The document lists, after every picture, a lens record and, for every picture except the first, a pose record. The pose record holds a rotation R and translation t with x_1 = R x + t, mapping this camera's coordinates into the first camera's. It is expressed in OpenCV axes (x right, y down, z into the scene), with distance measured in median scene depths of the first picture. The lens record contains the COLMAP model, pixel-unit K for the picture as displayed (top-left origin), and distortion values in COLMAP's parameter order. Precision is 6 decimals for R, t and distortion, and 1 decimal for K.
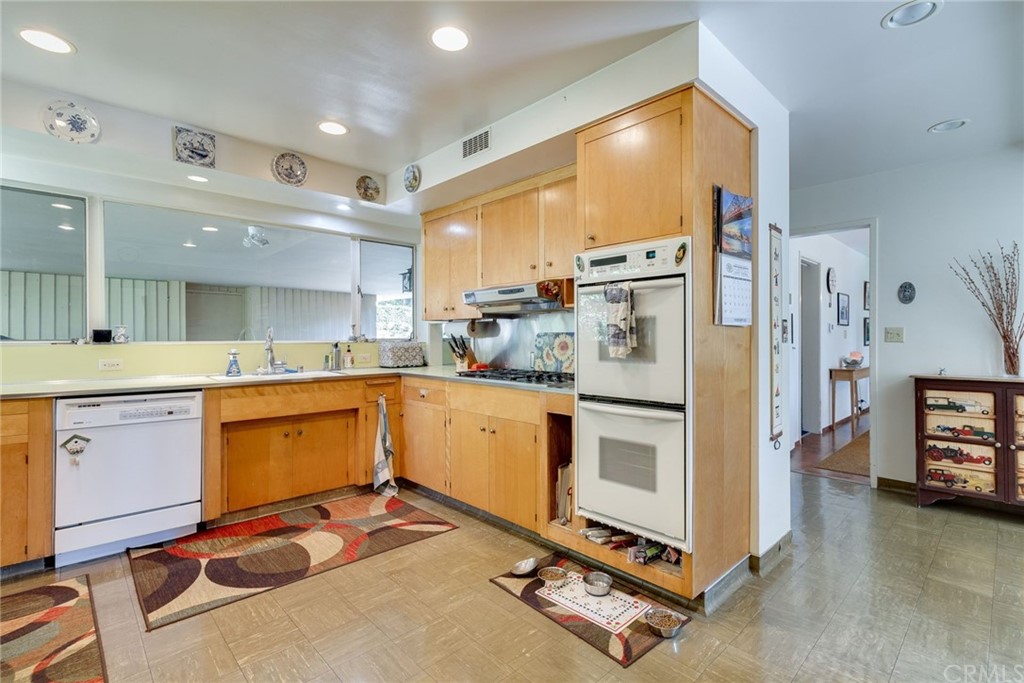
lens RADIAL K [[470.1, 0, 531.3], [0, 470.1, 338.6], [0, 0, 1]] dist [0.002310, 0.000121]
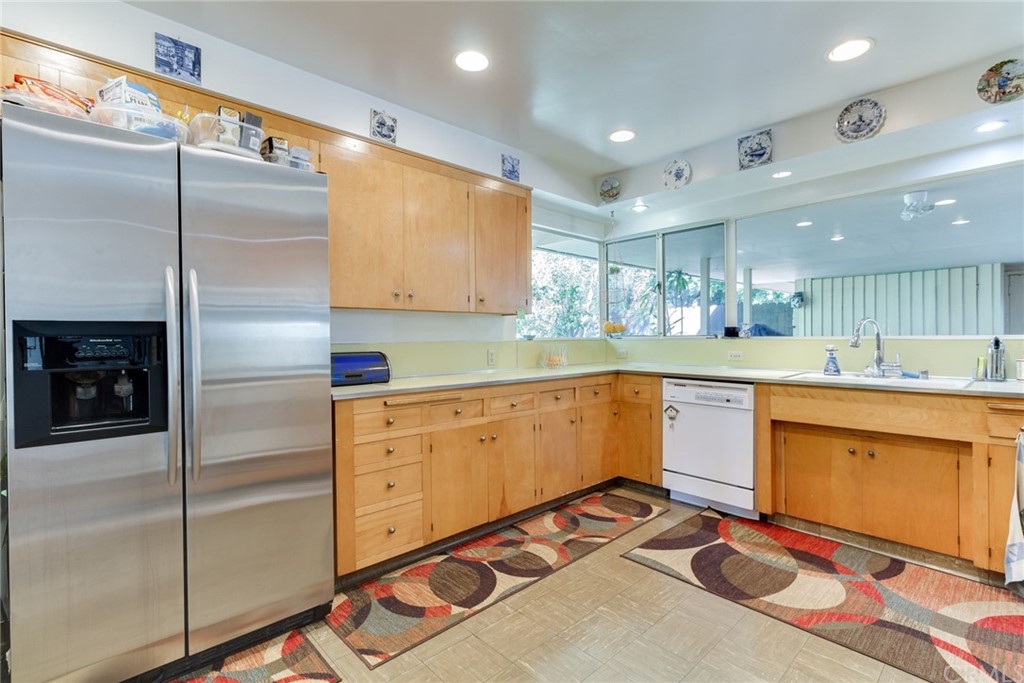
lens RADIAL K [[470.1, 0, 512.4], [0, 470.1, 339.0], [0, 0, 1]] dist [0.002310, 0.000121]
pose [[-0.023027, 0.007881, -0.999704, 0.350615], [0.007373, 0.999943, 0.007713, -0.001097], [0.999708, -0.007193, -0.023084, 0.501661]]
